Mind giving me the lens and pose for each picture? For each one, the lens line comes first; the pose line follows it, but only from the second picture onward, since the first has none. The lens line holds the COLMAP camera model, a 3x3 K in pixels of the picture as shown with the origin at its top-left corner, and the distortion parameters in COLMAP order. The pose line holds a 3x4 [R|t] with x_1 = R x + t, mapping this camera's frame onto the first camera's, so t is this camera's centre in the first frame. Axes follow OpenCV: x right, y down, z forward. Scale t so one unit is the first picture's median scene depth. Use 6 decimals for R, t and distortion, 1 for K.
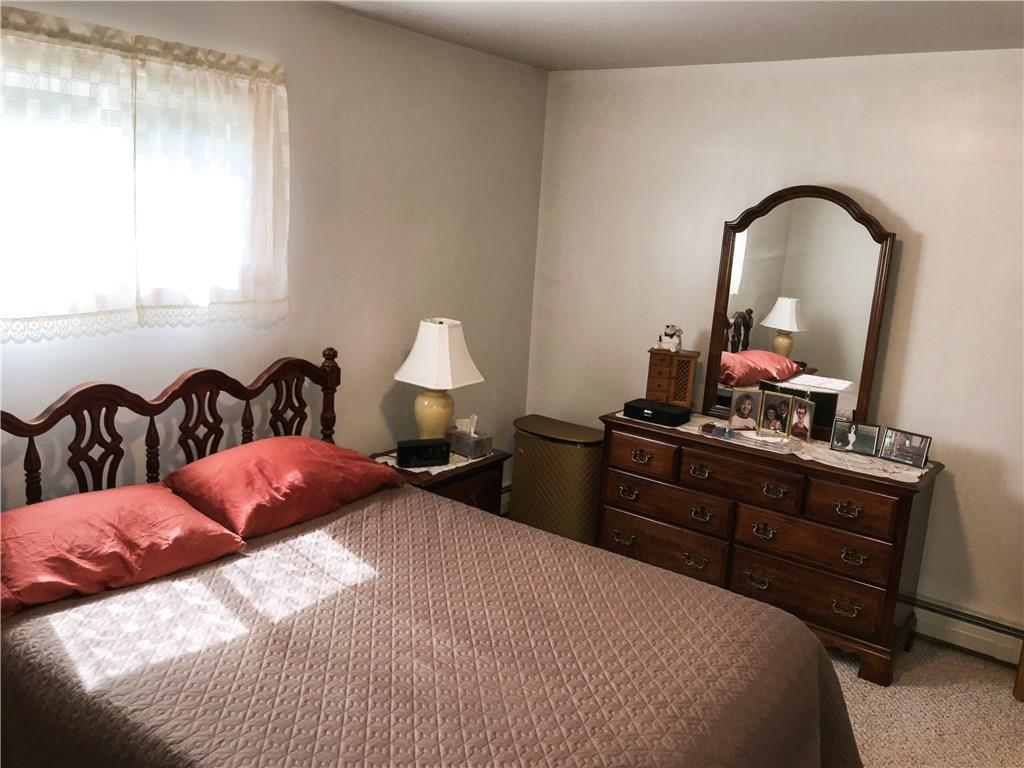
lens RADIAL K [[834.1, 0, 512.0], [0, 834.1, 384.0], [0, 0, 1]] dist [0.034932, -0.048870]
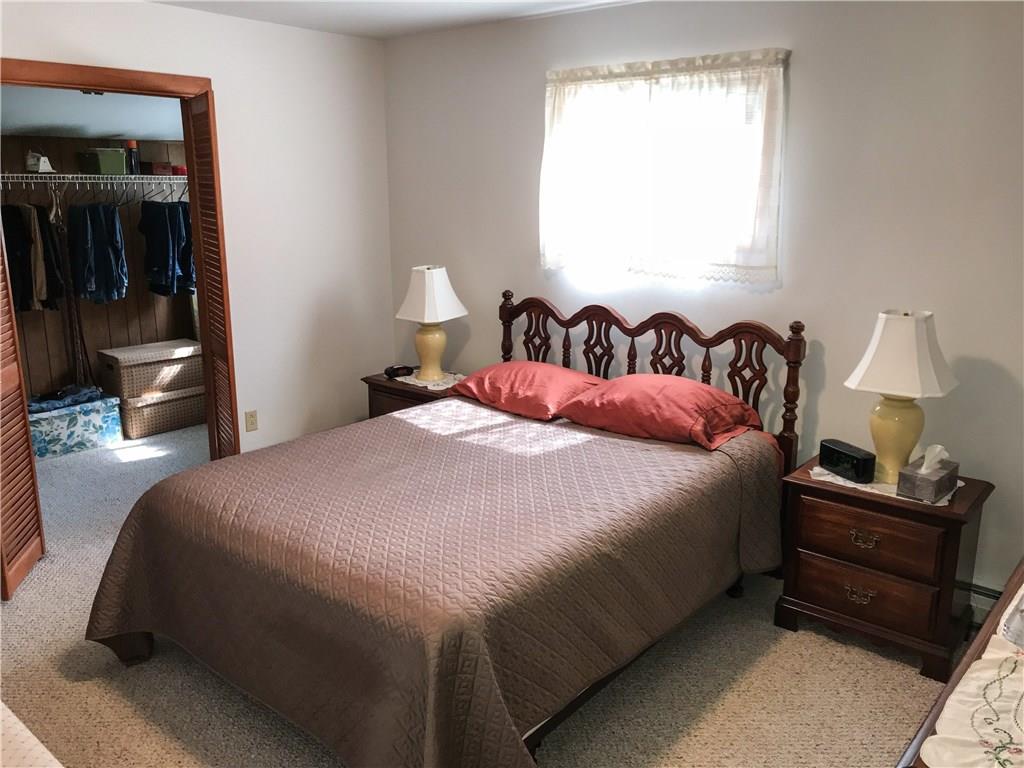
lens RADIAL K [[834.1, 0, 512.0], [0, 834.1, 384.0], [0, 0, 1]] dist [0.034932, -0.048870]
pose [[-0.057590, 0.180386, -0.981908, 1.011081], [-0.212688, 0.958745, 0.188605, -0.112261], [0.975422, 0.219702, -0.016849, 0.893569]]
